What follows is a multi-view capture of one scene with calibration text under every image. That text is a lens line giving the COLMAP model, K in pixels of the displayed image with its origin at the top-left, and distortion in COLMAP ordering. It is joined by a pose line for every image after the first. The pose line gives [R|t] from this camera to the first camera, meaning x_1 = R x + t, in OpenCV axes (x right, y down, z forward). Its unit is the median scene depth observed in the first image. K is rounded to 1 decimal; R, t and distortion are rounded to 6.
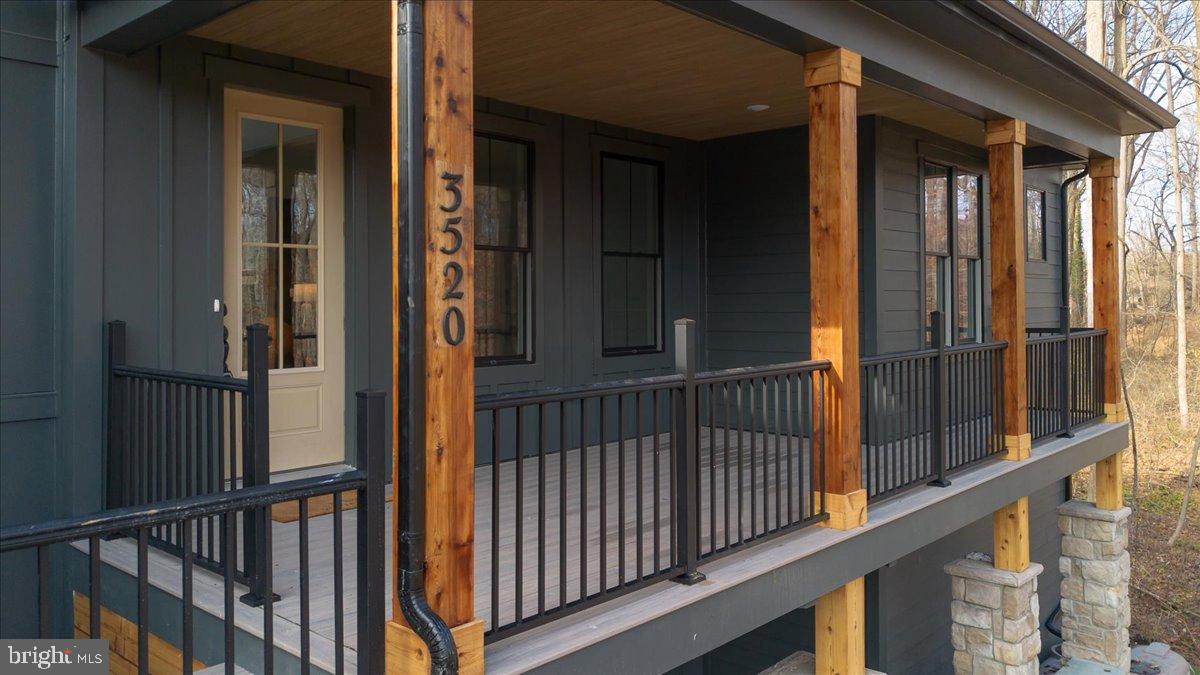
lens RADIAL K [[919.3, 0, 602.0], [0, 919.3, 280.9], [0, 0, 1]] dist [0.004720, 0.000934]
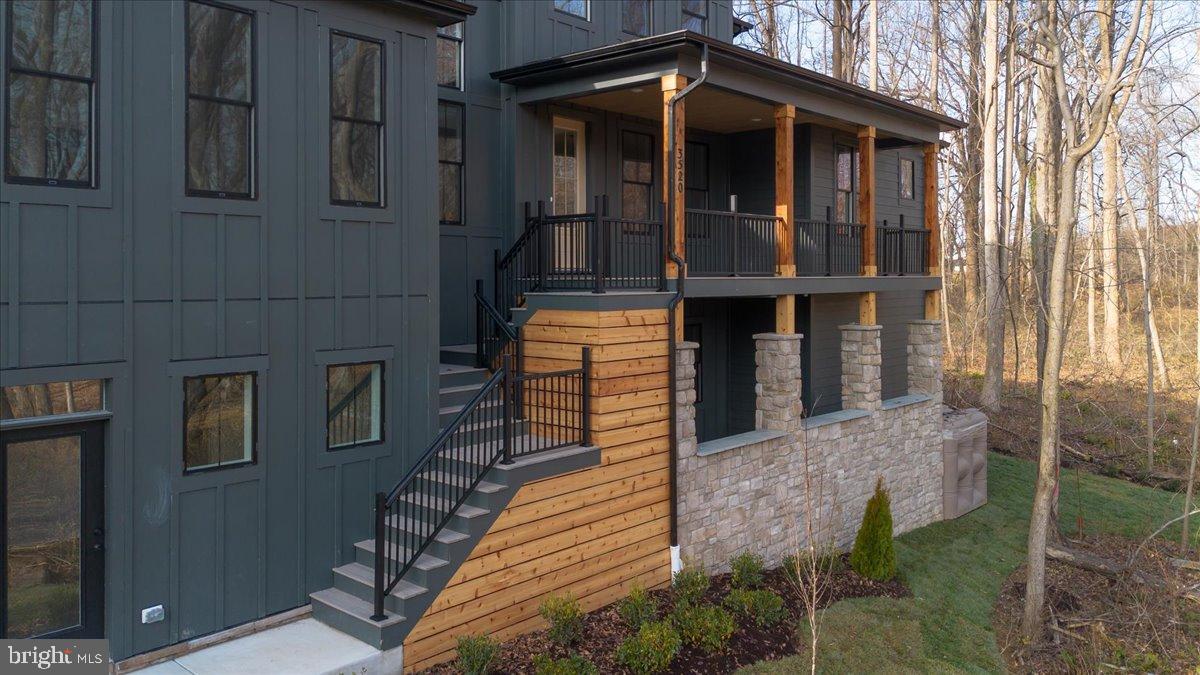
lens RADIAL K [[919.3, 0, 602.0], [0, 919.3, 280.9], [0, 0, 1]] dist [0.004720, 0.000934]
pose [[0.999978, 0.001614, 0.006469, -0.308856], [-0.001759, 0.999745, 0.022508, 0.213541], [-0.006431, -0.022519, 0.999726, -1.743085]]
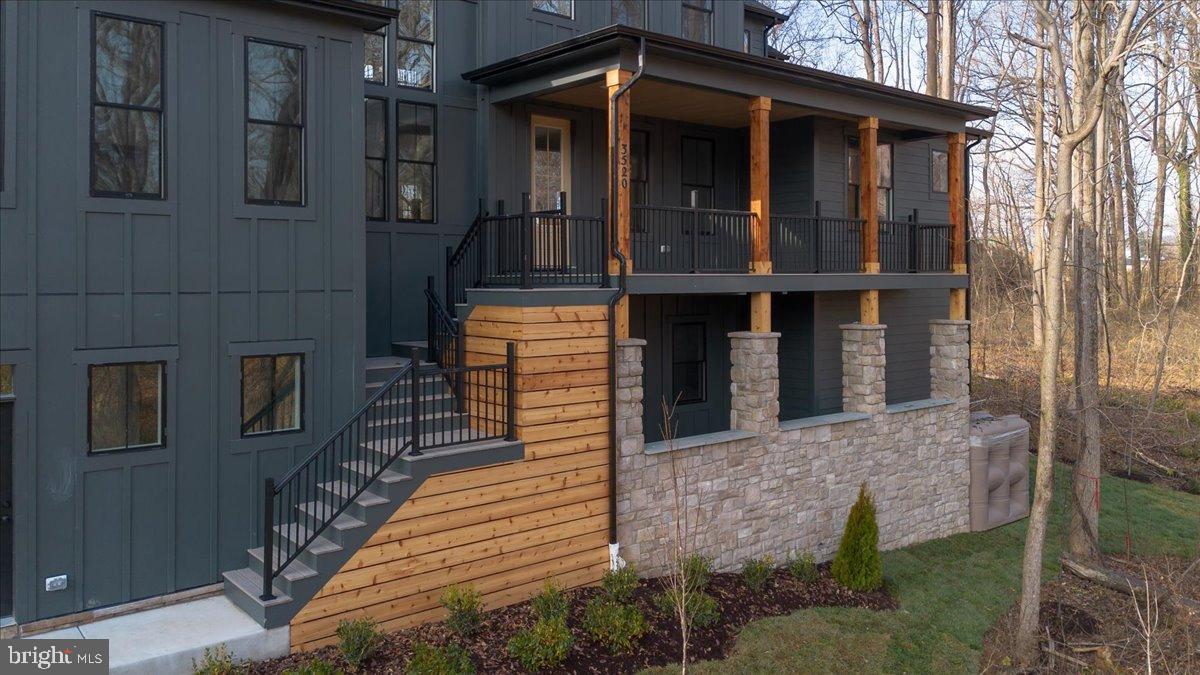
lens RADIAL K [[919.3, 0, 602.0], [0, 919.3, 280.9], [0, 0, 1]] dist [0.004720, 0.000934]
pose [[0.990282, 0.002348, -0.139057, 0.170640], [0.000739, 0.999754, 0.022147, 0.223435], [0.139075, -0.022034, 0.990037, -1.713461]]
